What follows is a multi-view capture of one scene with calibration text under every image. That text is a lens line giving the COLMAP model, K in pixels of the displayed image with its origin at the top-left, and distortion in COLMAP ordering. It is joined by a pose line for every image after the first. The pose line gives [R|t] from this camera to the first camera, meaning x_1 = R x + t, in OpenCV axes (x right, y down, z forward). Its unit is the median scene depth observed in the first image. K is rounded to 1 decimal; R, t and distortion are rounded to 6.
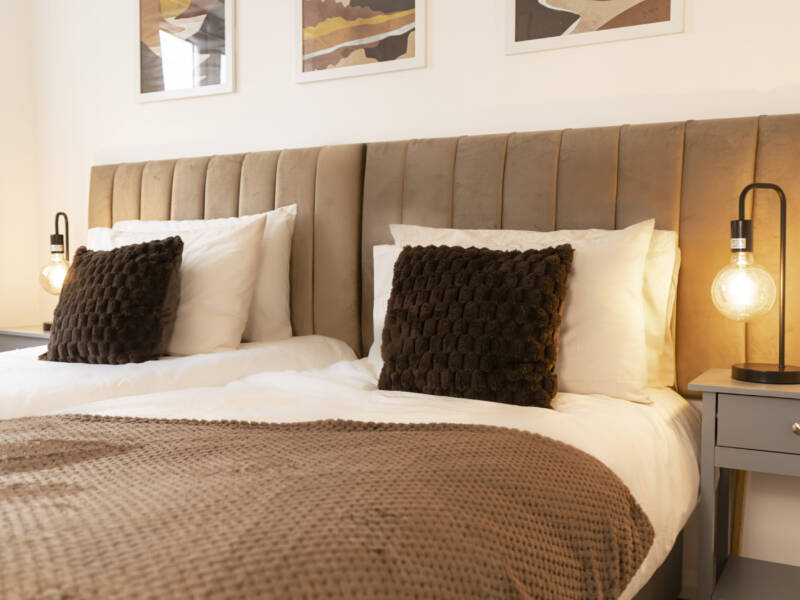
lens RADIAL K [[779.3, 0, 400.4], [0, 779.3, 297.9], [0, 0, 1]] dist [-0.010216, 0.000000]
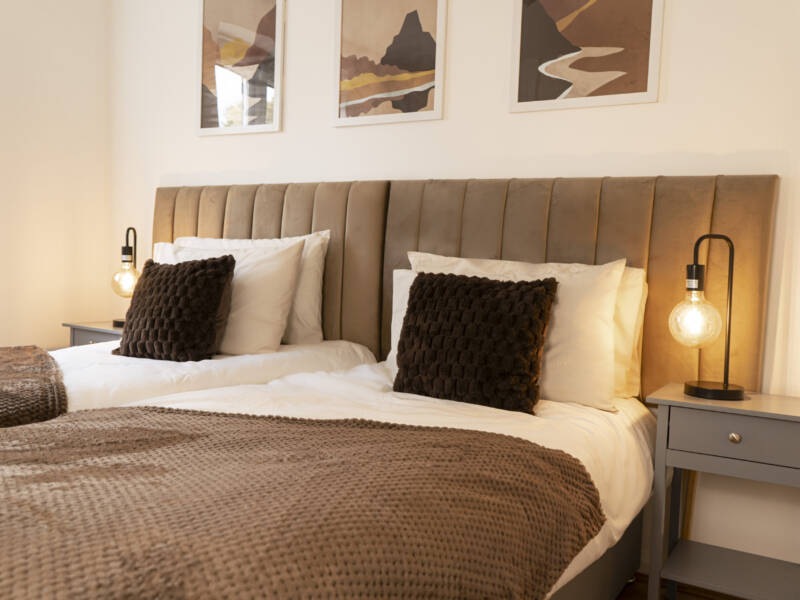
lens RADIAL K [[714.2, 0, 407.1], [0, 714.2, 296.6], [0, 0, 1]] dist [-0.002865, 0.043247]
pose [[0.999331, 0.033650, -0.014345, 0.004092], [-0.033543, 0.999408, 0.007639, -0.039640], [0.014594, -0.007152, 0.999868, -0.116361]]
